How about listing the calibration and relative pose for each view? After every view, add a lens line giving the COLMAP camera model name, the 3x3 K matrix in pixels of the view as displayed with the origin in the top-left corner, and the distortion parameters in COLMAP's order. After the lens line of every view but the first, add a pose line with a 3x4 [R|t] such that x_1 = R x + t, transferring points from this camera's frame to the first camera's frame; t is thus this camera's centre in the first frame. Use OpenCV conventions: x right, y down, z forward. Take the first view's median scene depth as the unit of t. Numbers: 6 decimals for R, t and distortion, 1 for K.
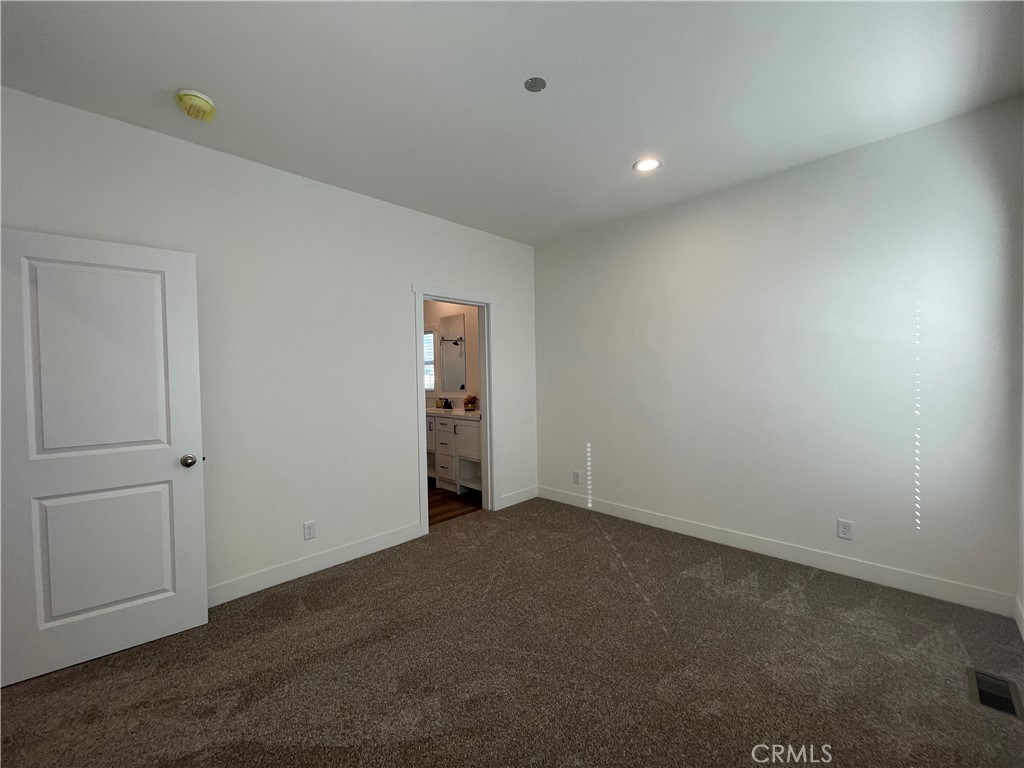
lens RADIAL K [[413.5, 0, 512.0], [0, 413.5, 384.0], [0, 0, 1]] dist [-0.001452, -0.000332]
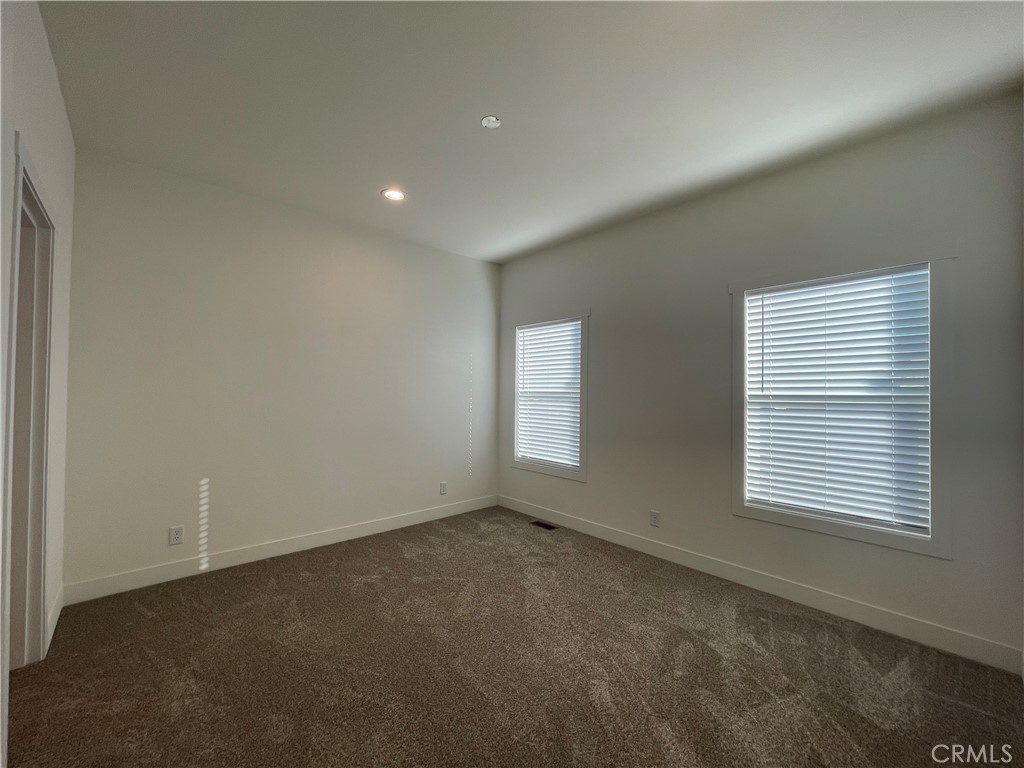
lens RADIAL K [[413.5, 0, 512.0], [0, 413.5, 384.0], [0, 0, 1]] dist [-0.001452, -0.000332]
pose [[0.053746, 0.034043, 0.997974, -0.383989], [0.010189, 0.999348, -0.034639, 0.007739], [-0.998503, 0.012030, 0.053364, 0.330300]]
